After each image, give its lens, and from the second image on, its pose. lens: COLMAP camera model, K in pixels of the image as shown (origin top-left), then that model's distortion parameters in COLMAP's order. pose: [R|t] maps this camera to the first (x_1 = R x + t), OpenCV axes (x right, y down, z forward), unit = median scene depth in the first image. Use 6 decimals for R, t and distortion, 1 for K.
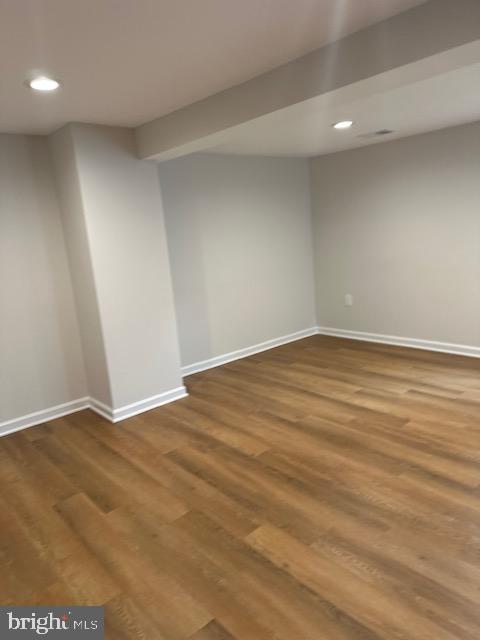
lens RADIAL K [[451.9, 0, 234.2], [0, 451.9, 320.1], [0, 0, 1]] dist [0.041287, -0.039725]
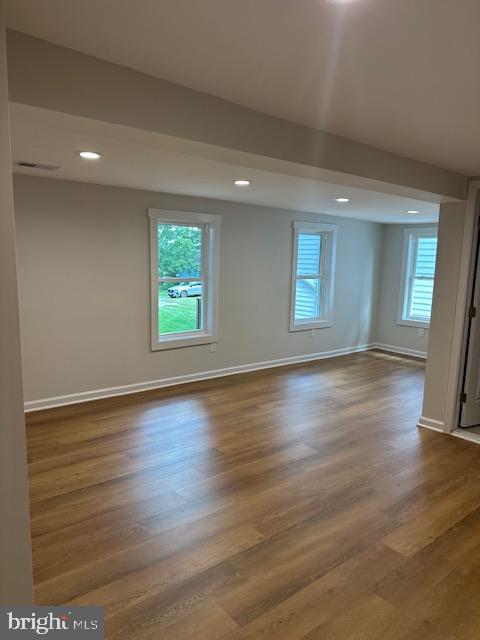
lens RADIAL K [[451.9, 0, 238.2], [0, 451.9, 317.6], [0, 0, 1]] dist [0.041287, -0.039725]
pose [[0.028843, -0.061119, 0.997714, -0.834063], [0.174817, 0.983054, 0.055167, -0.172825], [-0.984178, 0.172826, 0.039039, 0.997191]]
